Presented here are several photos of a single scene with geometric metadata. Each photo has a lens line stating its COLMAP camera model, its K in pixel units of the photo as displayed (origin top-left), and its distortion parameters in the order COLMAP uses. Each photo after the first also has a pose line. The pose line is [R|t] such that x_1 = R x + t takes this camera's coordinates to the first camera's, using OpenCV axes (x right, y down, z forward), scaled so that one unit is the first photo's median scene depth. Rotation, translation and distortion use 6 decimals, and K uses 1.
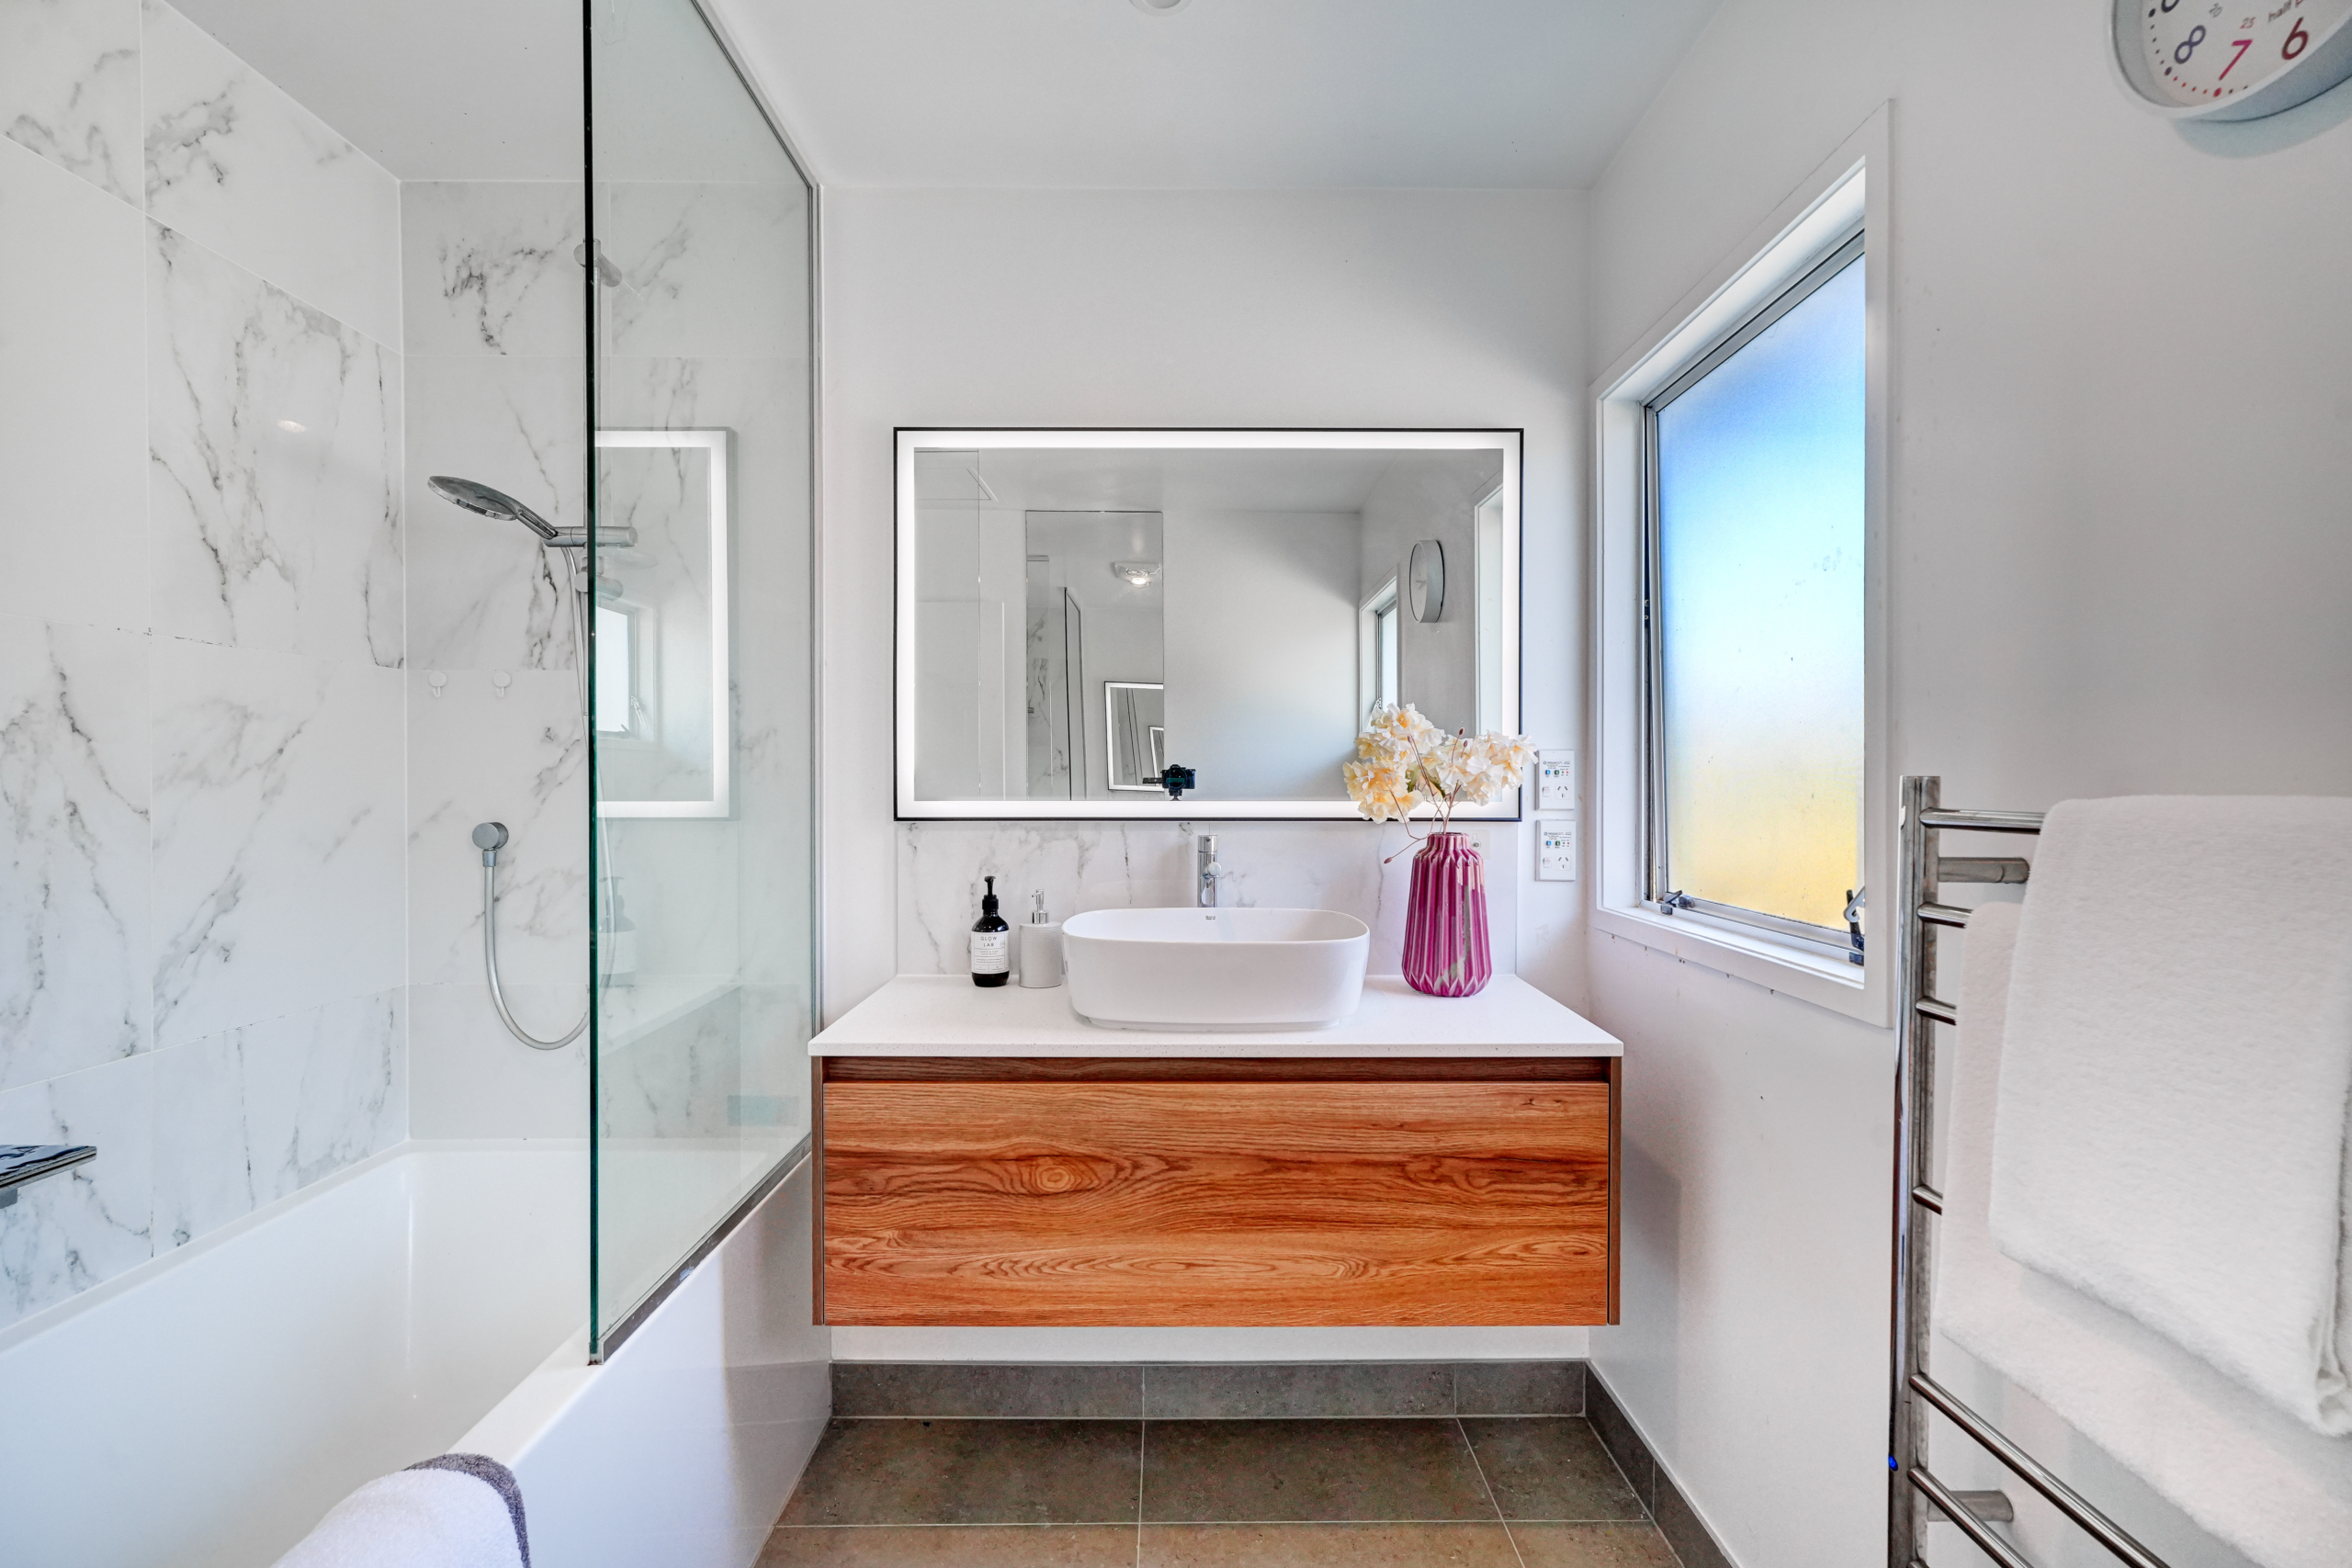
lens RADIAL K [[1047.3, 0, 1176.0], [0, 1047.3, 784.0], [0, 0, 1]] dist [-0.000582, 0.005327]
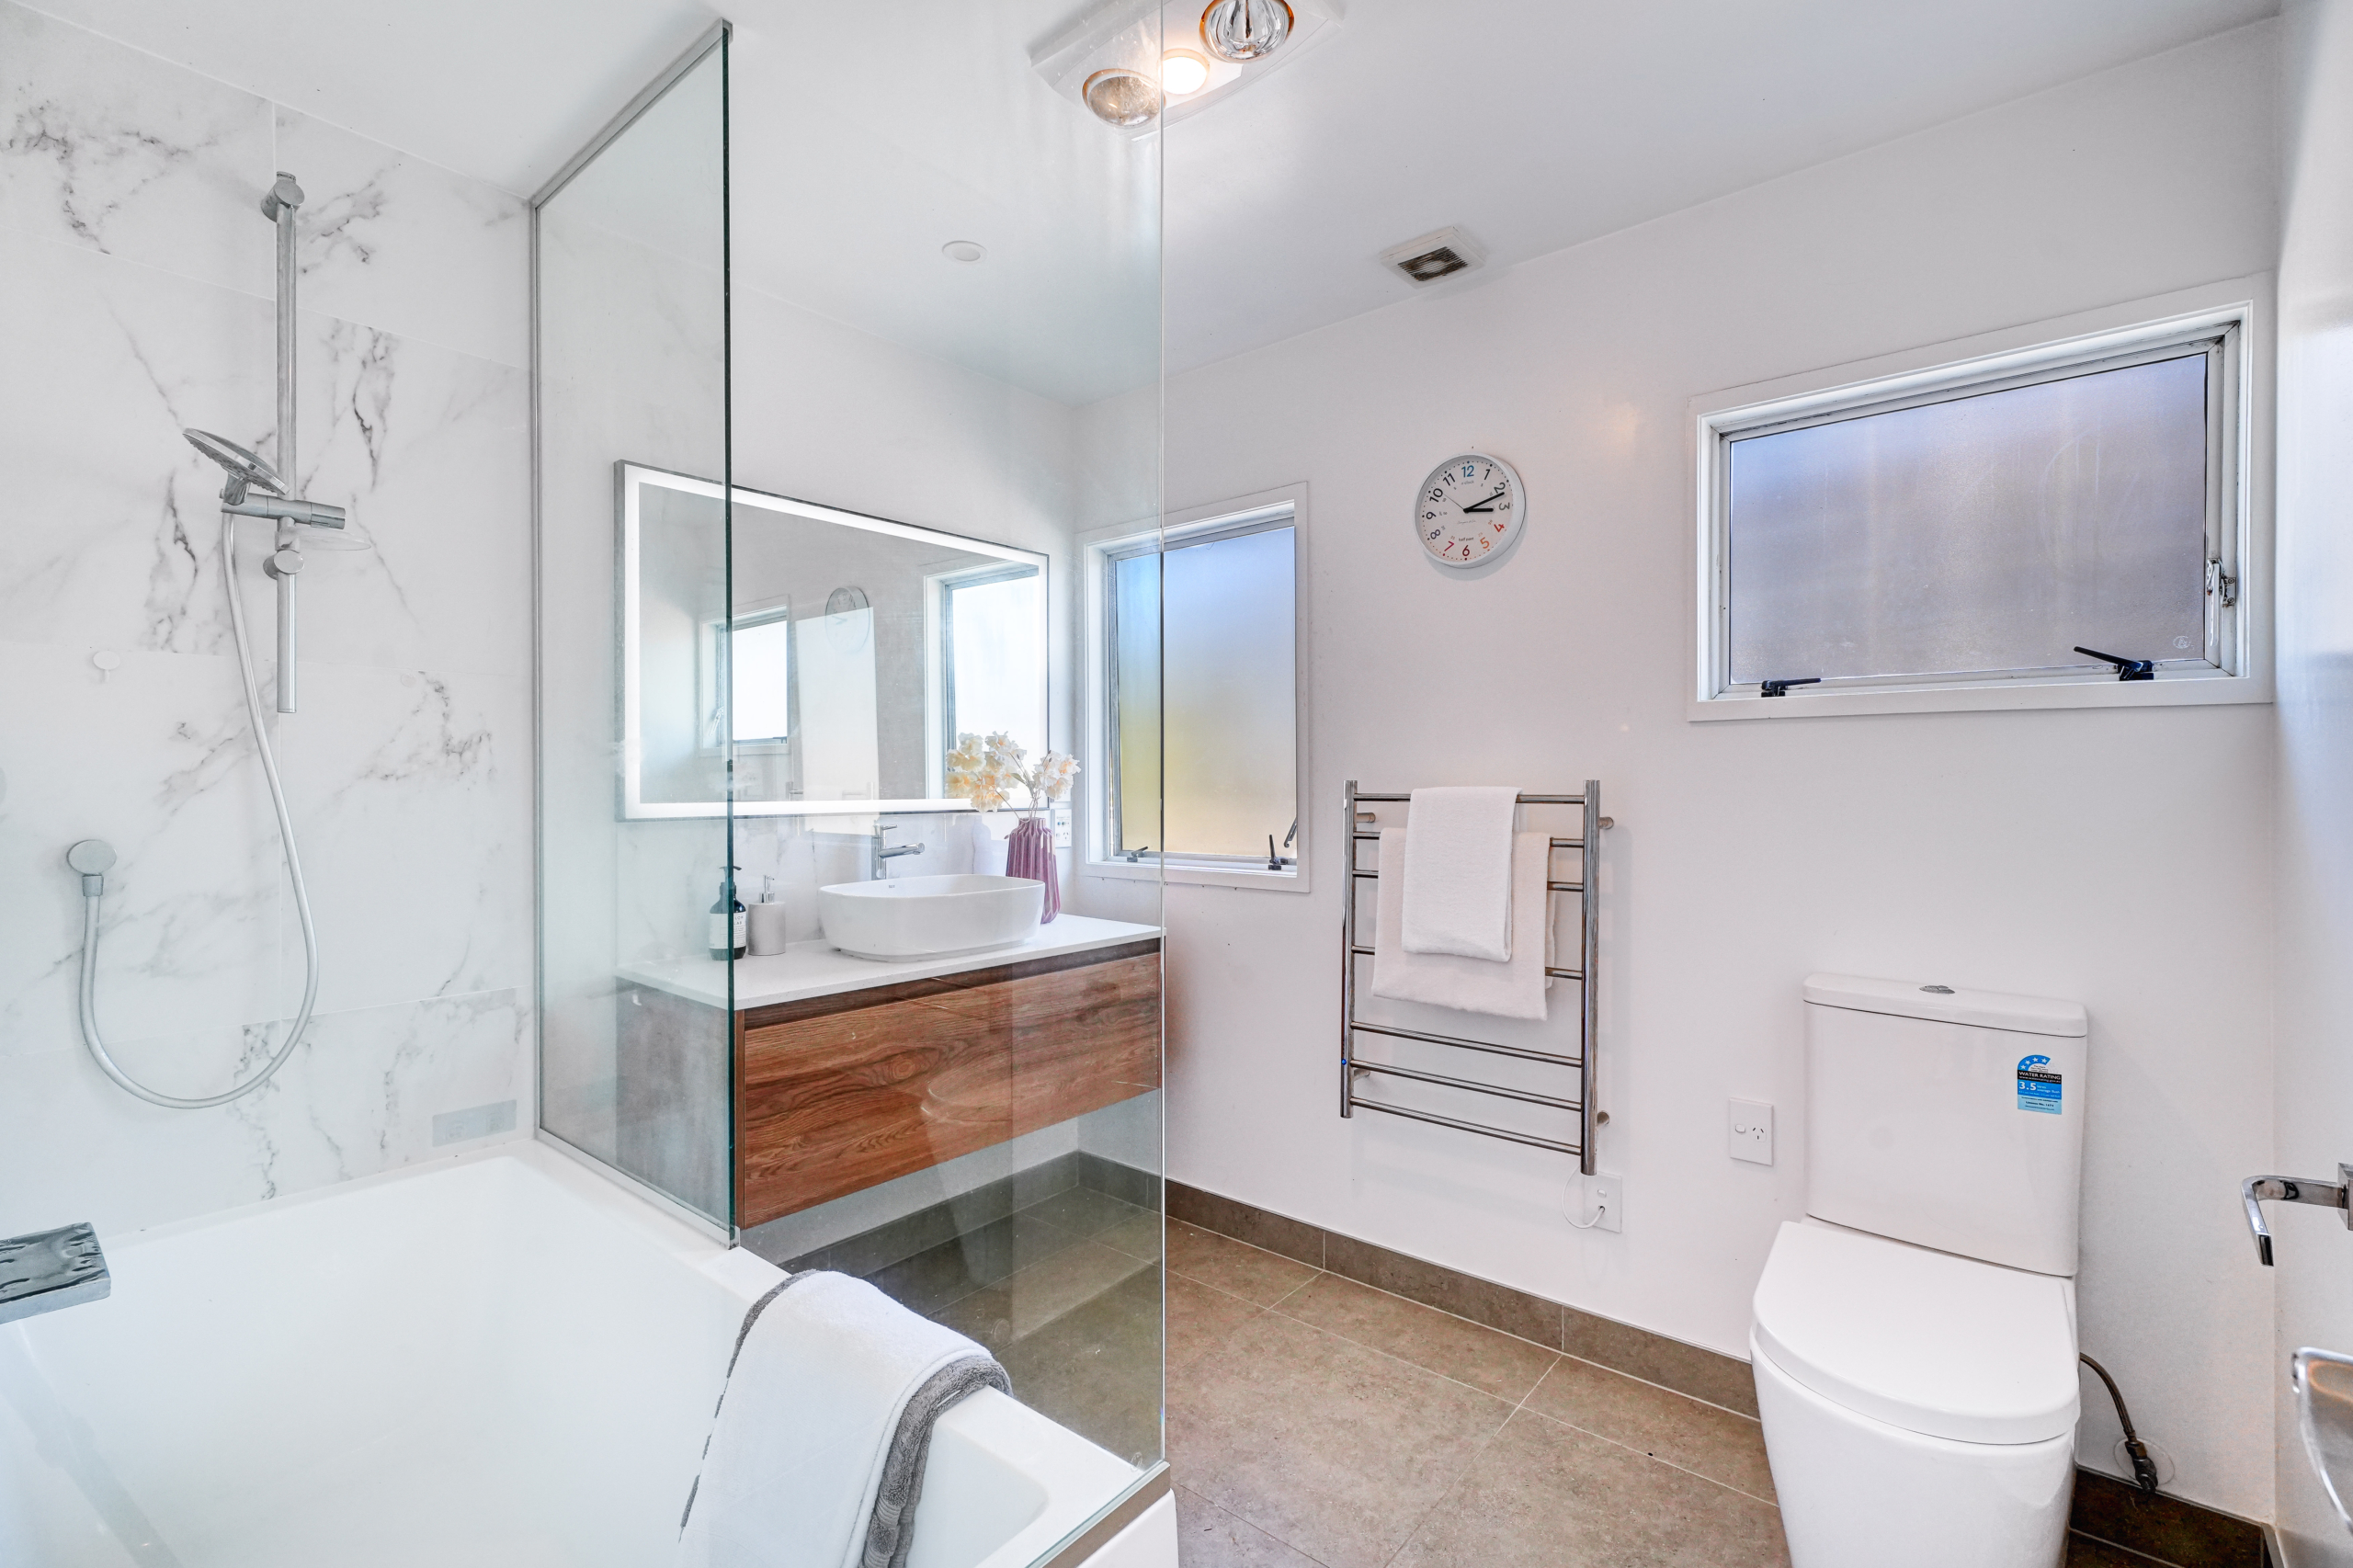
lens RADIAL K [[1047.9, 0, 1176.5], [0, 1047.9, 784.0], [0, 0, 1]] dist [-0.000582, 0.005327]
pose [[0.643096, -0.002730, 0.765781, -0.832062], [0.007076, 0.999972, -0.002377, 0.002389], [-0.765753, 0.006947, 0.643098, -0.156124]]
